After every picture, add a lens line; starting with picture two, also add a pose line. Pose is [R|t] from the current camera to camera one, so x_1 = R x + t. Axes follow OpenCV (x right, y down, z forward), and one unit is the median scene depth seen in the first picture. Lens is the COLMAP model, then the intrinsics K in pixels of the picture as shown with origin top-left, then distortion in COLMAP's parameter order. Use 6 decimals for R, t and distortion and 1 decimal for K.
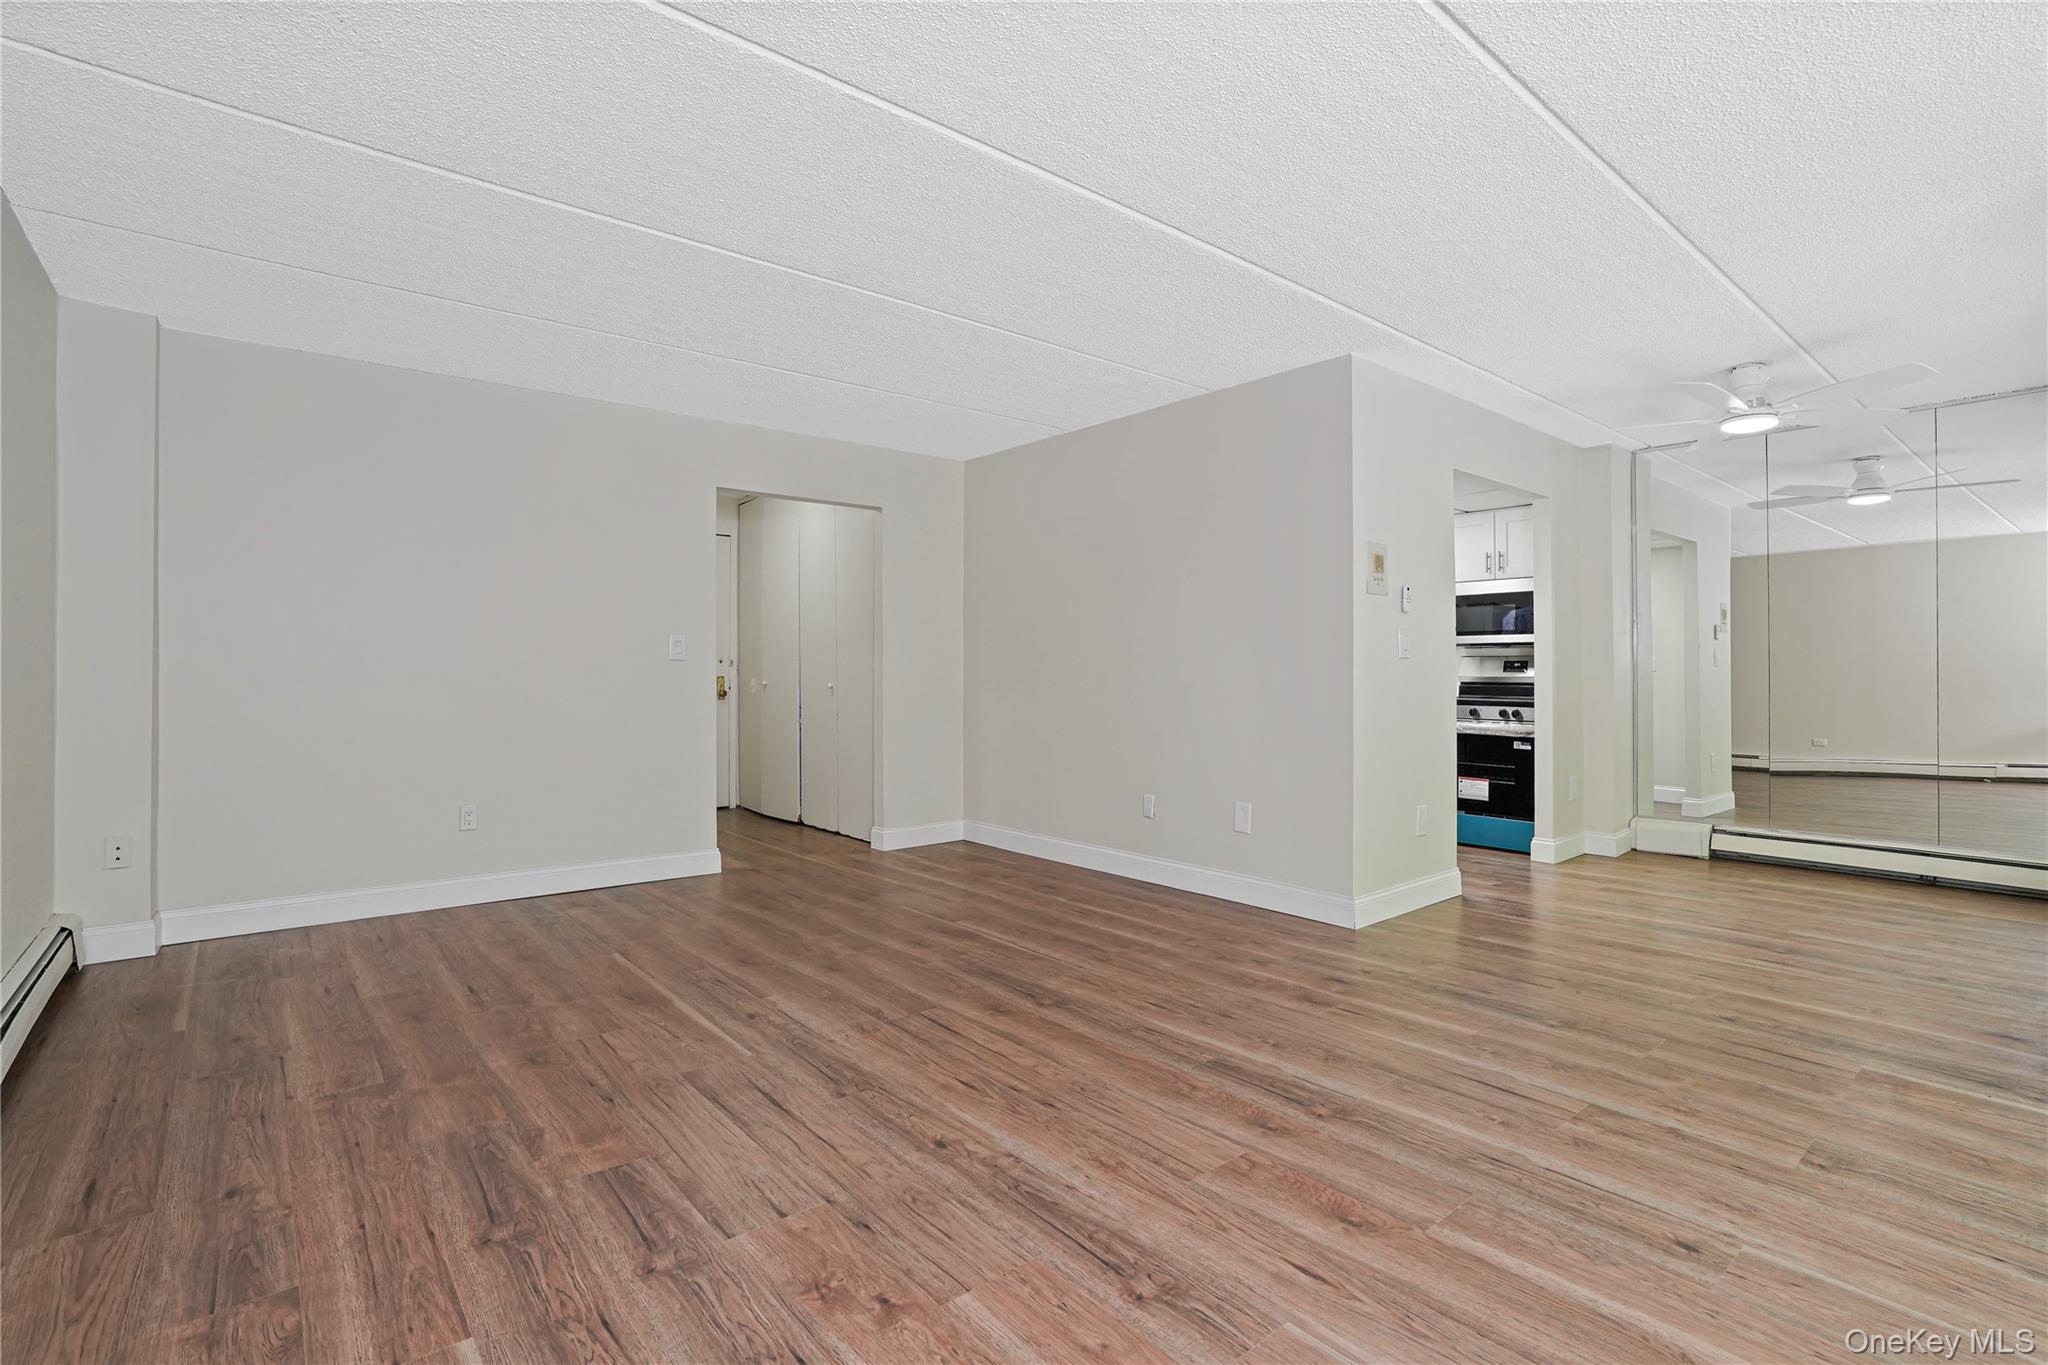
lens RADIAL K [[938.1, 0, 1024.4], [0, 938.1, 676.7], [0, 0, 1]] dist [0.002352, 0.003421]
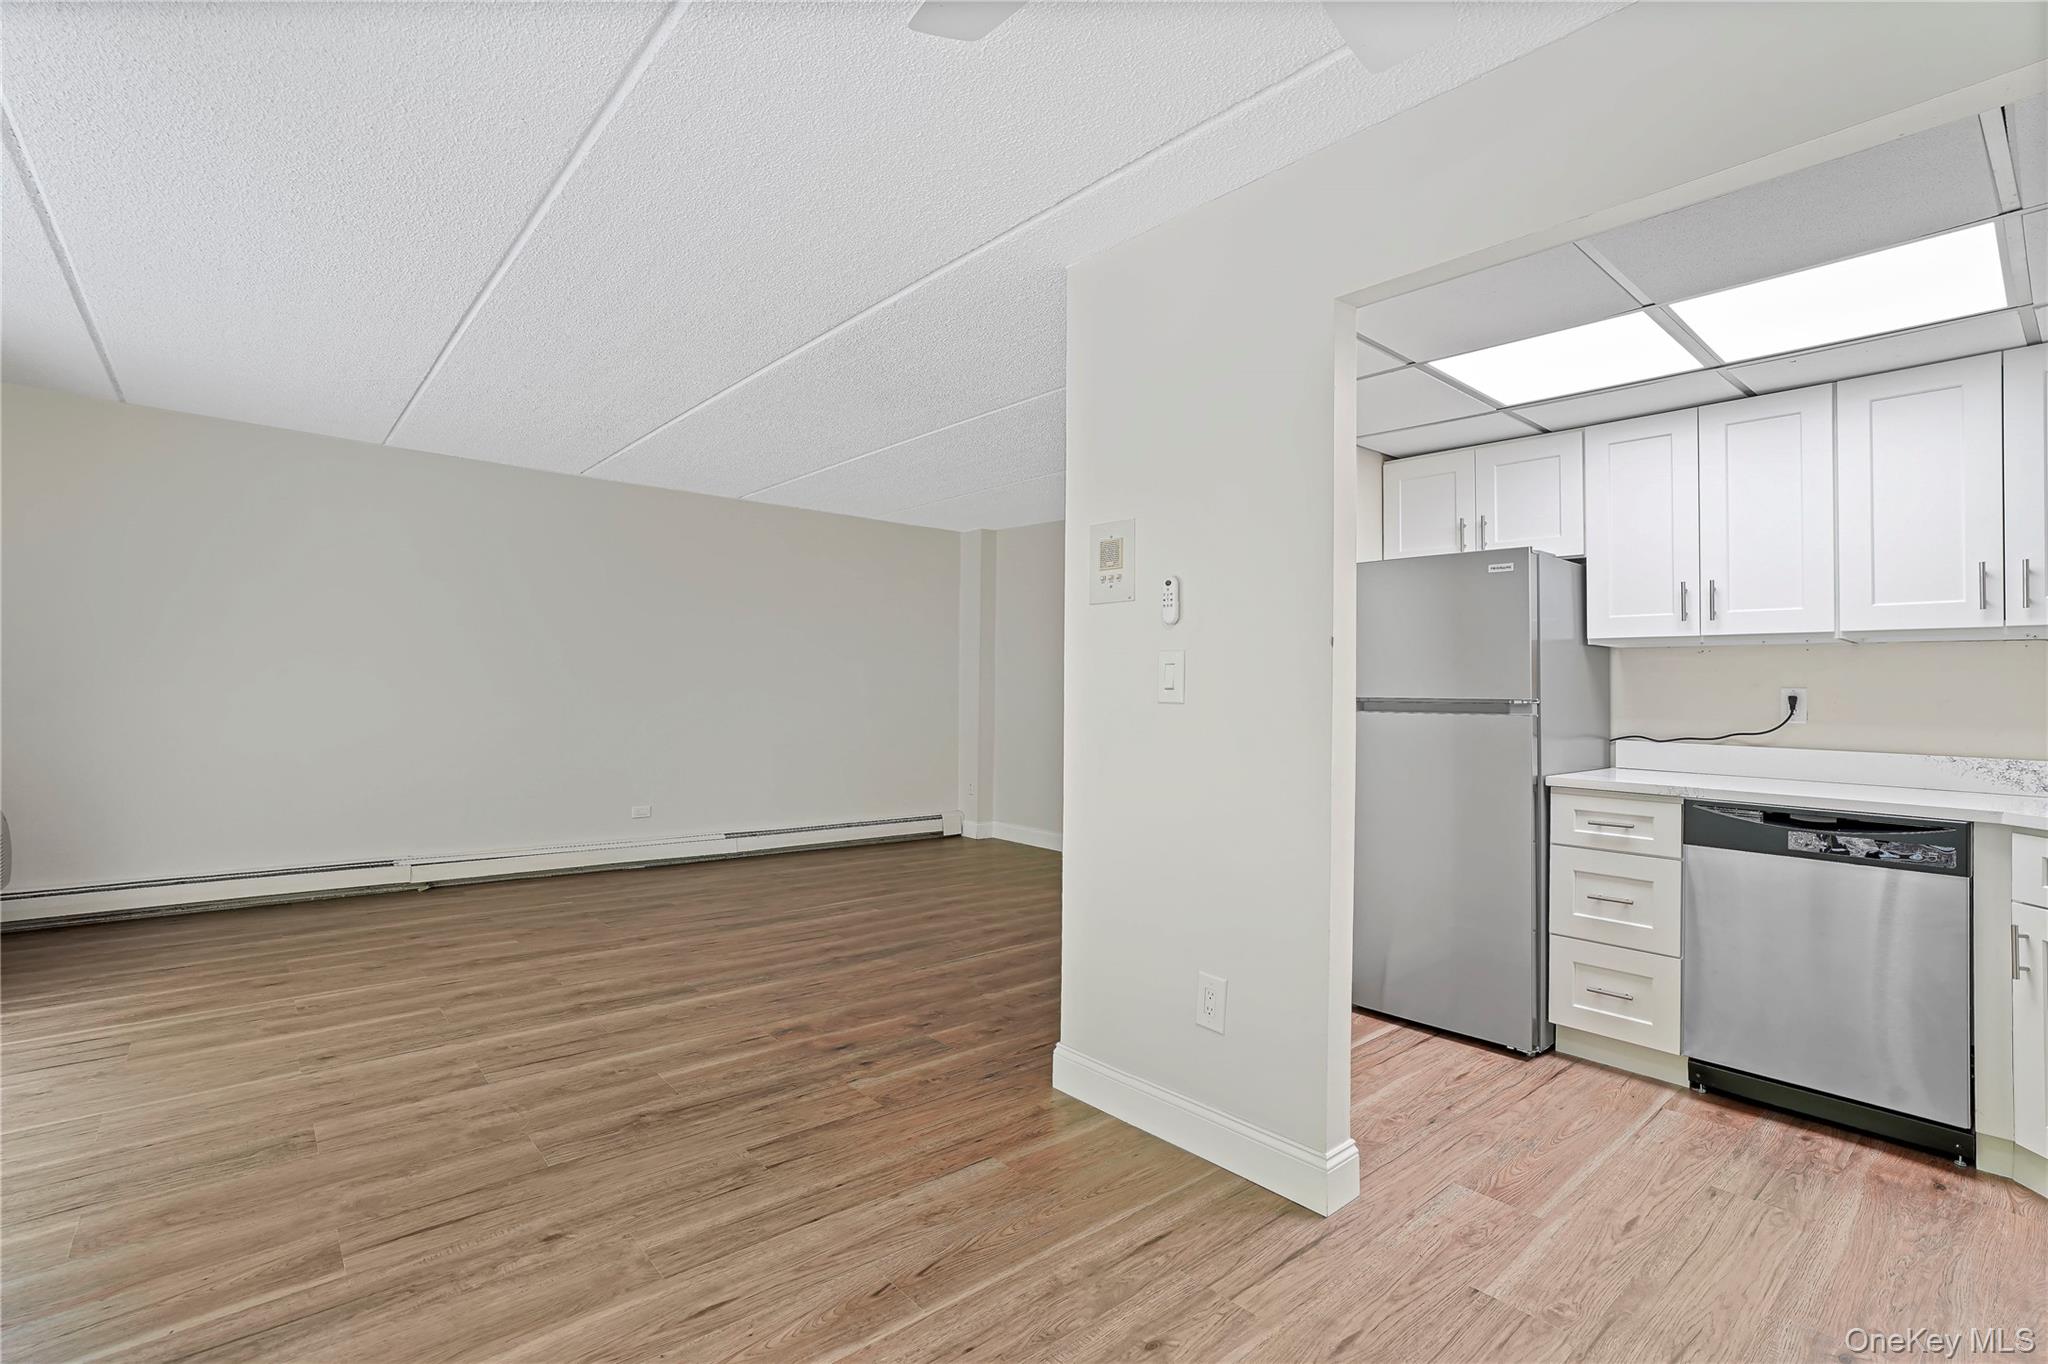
lens RADIAL K [[938.1, 0, 1085.6], [0, 938.1, 702.7], [0, 0, 1]] dist [0.002352, 0.003421]
pose [[0.034349, 0.003224, -0.999405, 1.666731], [-0.015317, 0.999879, 0.002699, -0.035369], [0.999293, 0.015215, 0.034395, 1.570396]]
